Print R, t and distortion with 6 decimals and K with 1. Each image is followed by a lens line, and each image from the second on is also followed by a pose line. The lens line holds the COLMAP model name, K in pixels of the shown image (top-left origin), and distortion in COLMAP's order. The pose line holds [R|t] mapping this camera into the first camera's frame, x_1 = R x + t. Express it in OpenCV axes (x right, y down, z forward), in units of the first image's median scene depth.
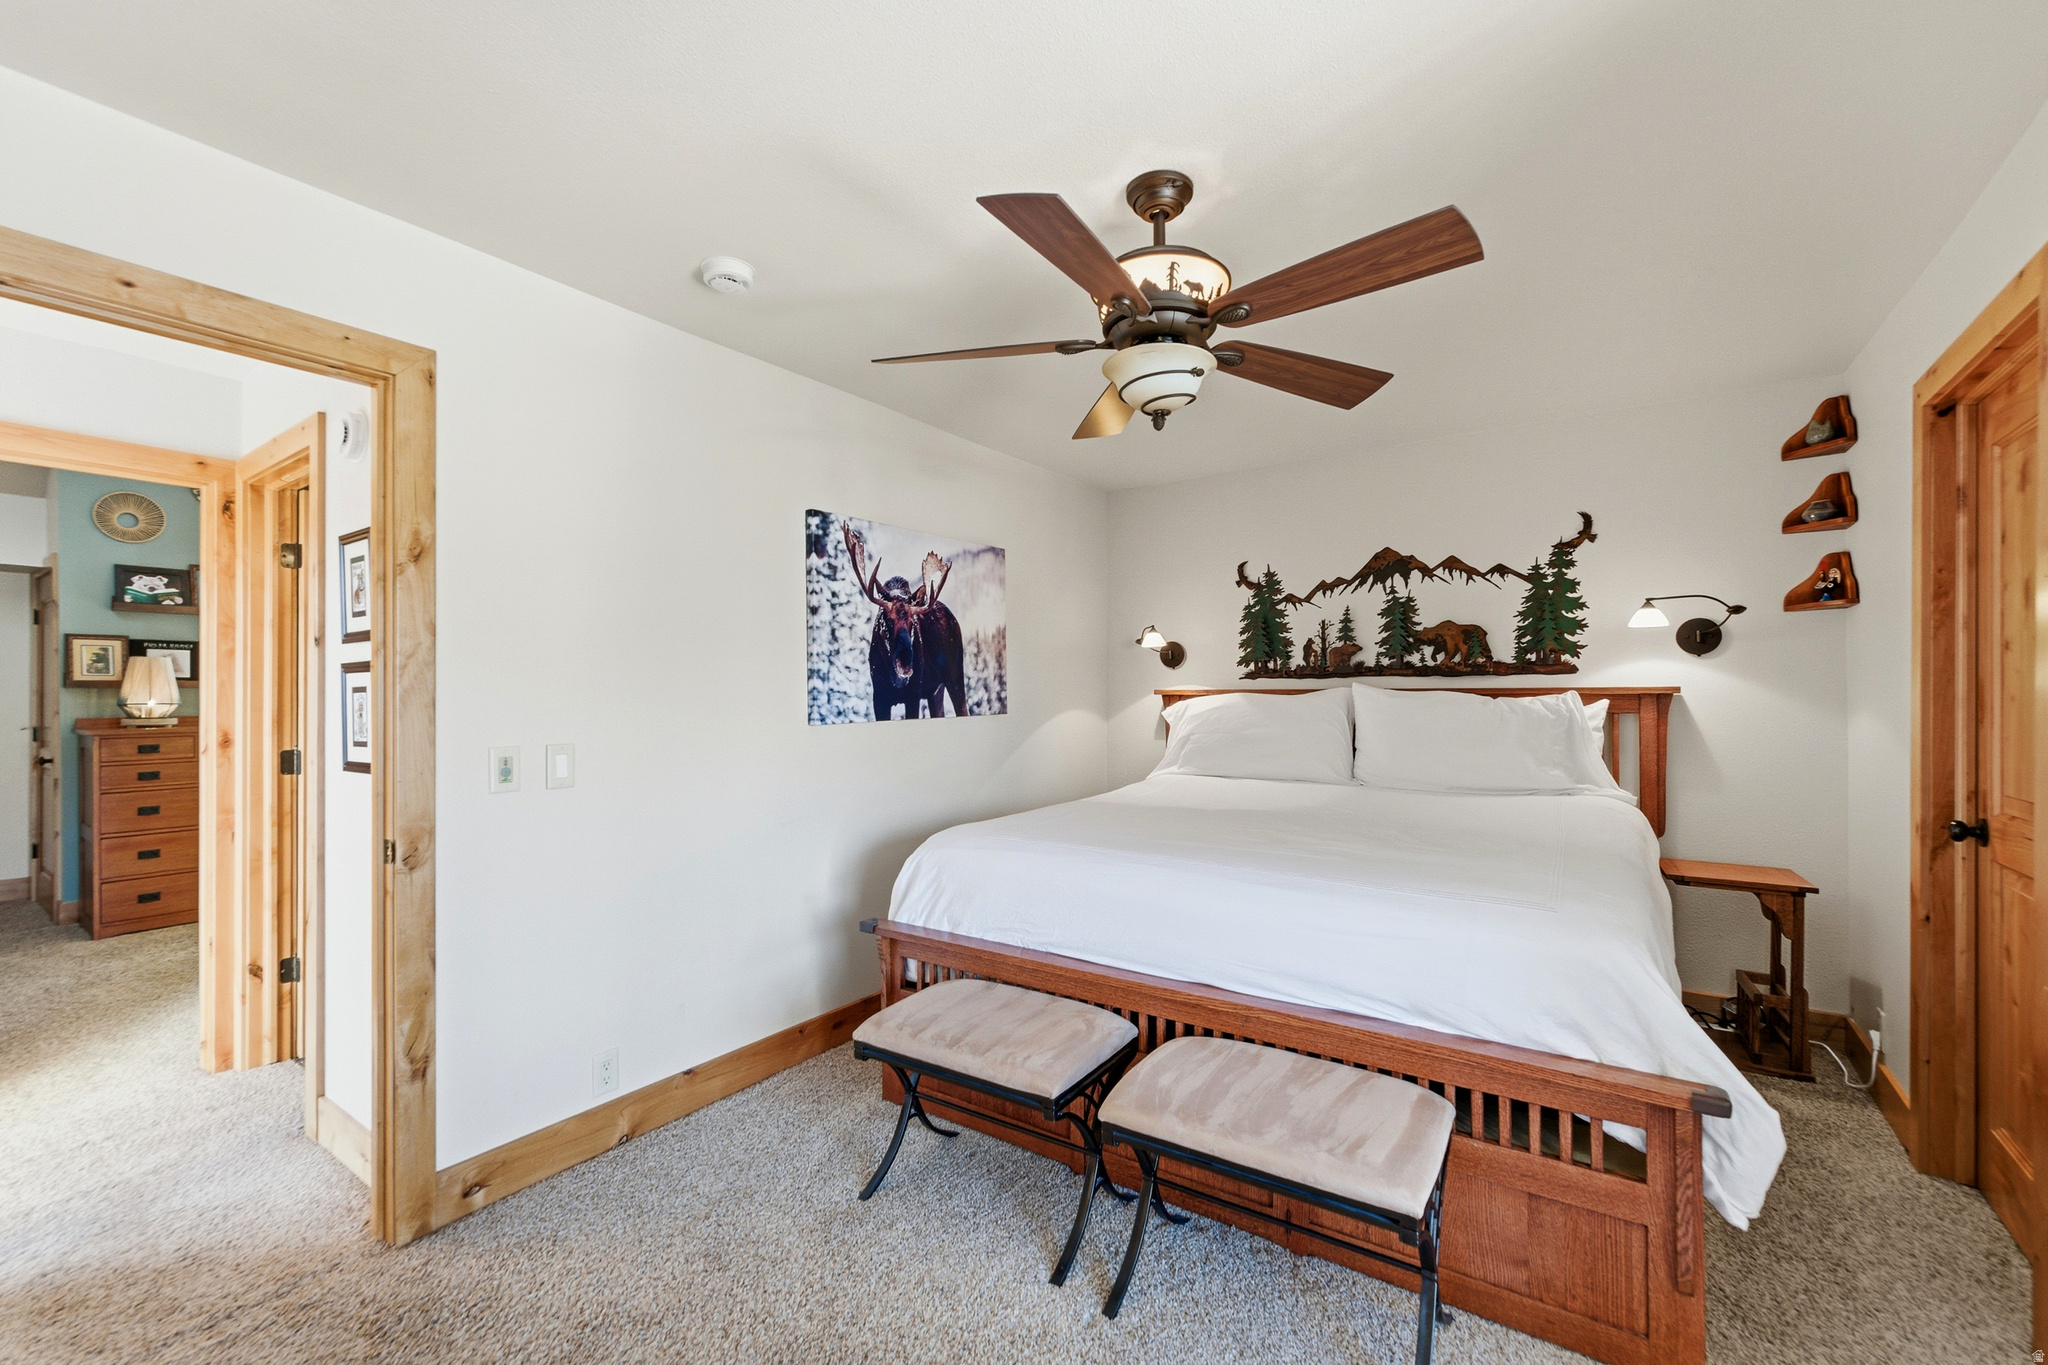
lens RADIAL K [[830.5, 0, 1024.0], [0, 830.5, 682.5], [0, 0, 1]] dist [-0.001835, -0.000551]
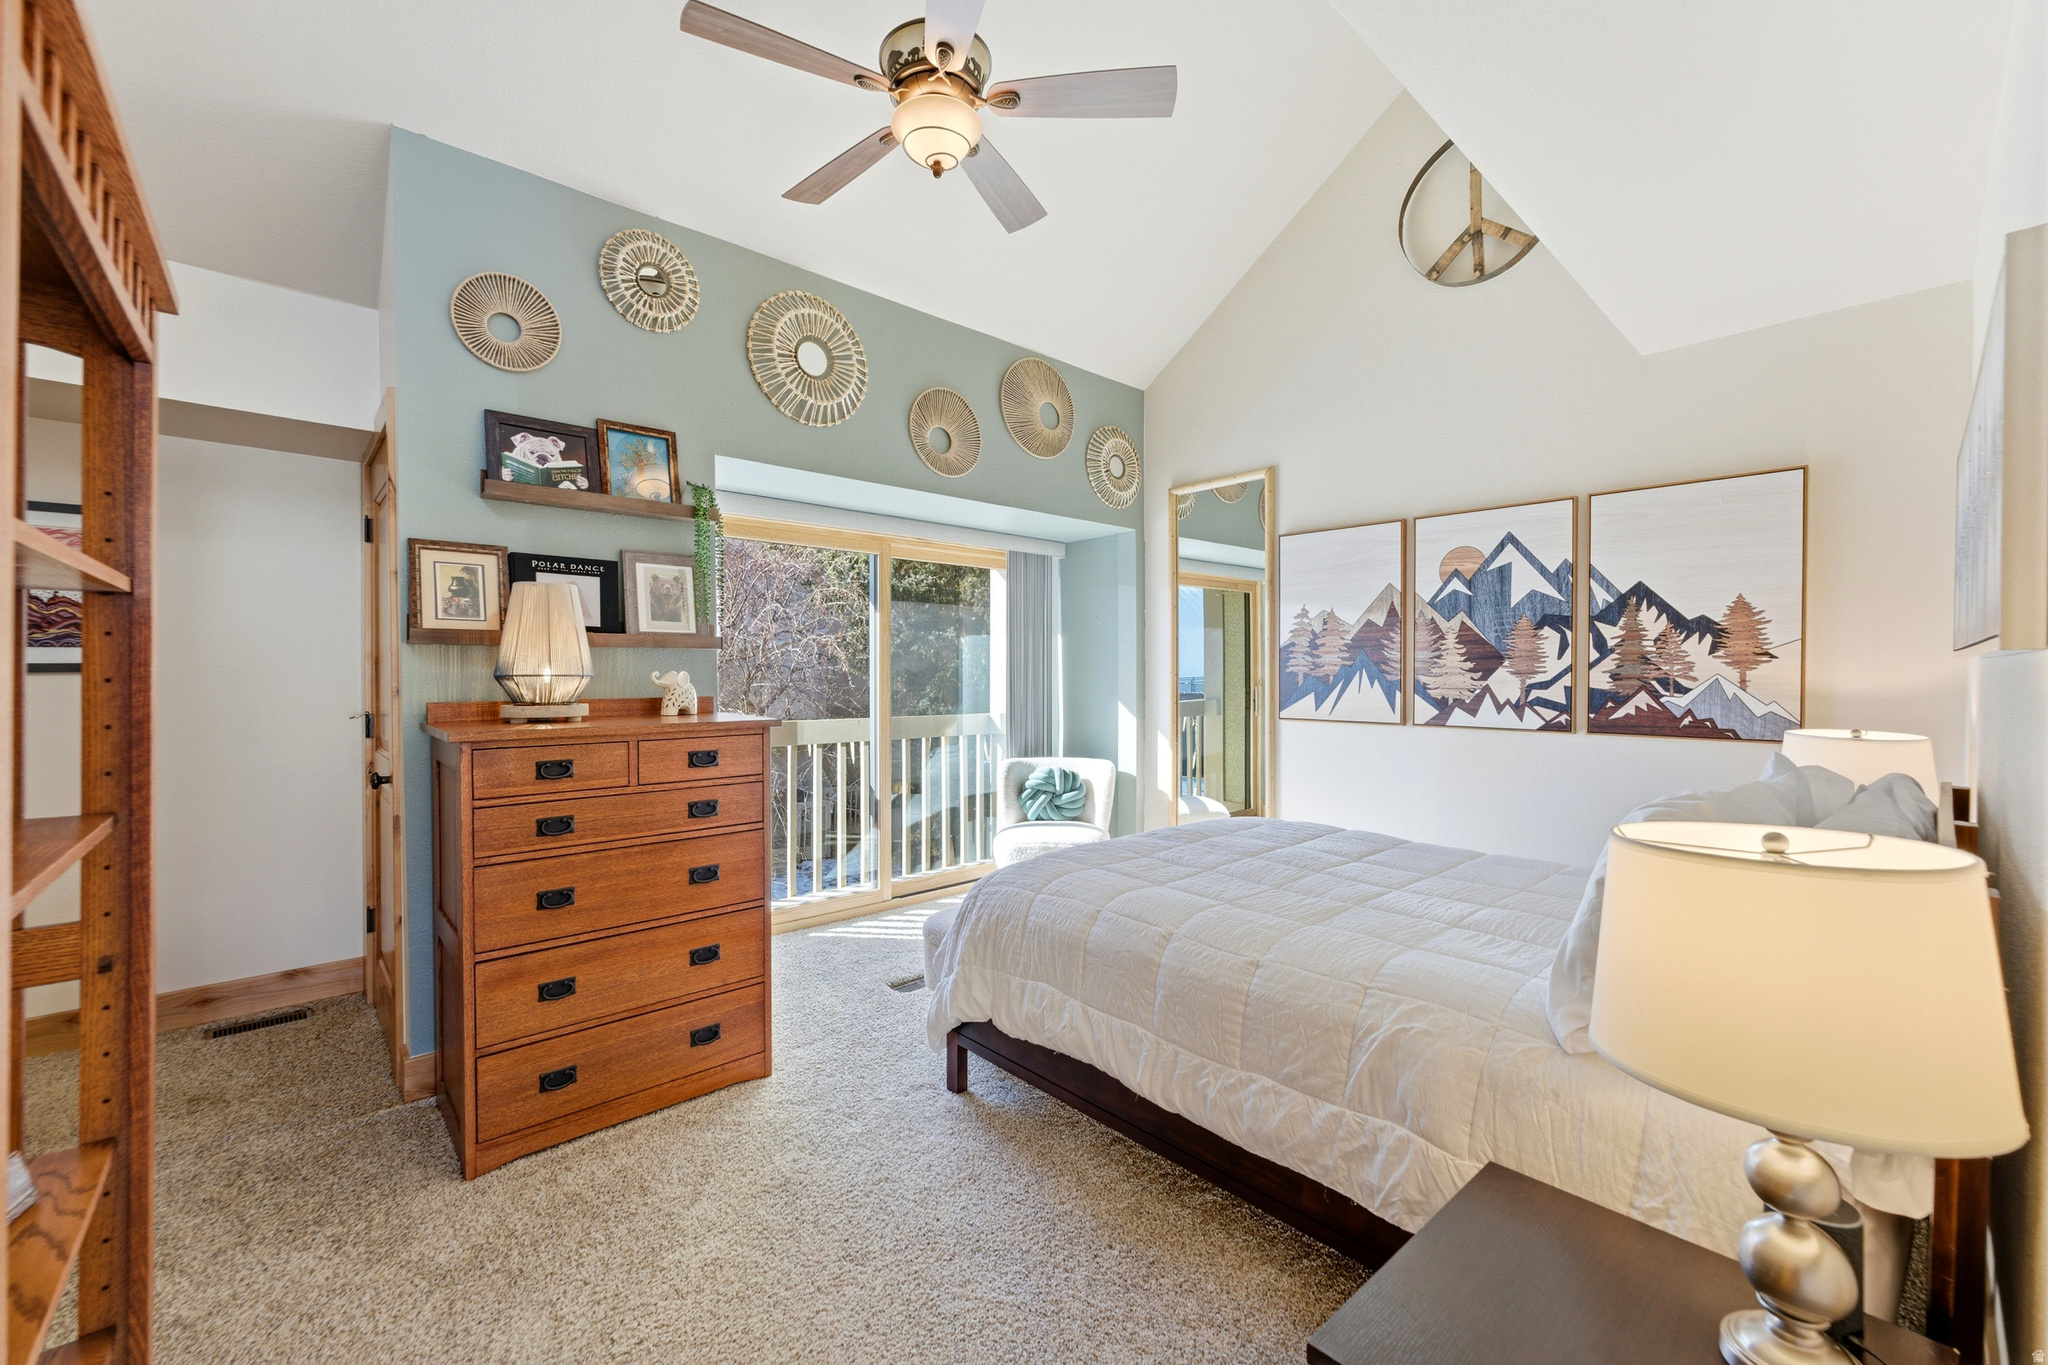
lens RADIAL K [[830.5, 0, 1024.0], [0, 830.5, 682.5], [0, 0, 1]] dist [-0.001835, -0.000551]
pose [[0.976132, 0.008339, -0.217017, -0.213775], [-0.004456, 0.999821, 0.018377, 0.006201], [0.217132, -0.016972, 0.975995, 0.183830]]
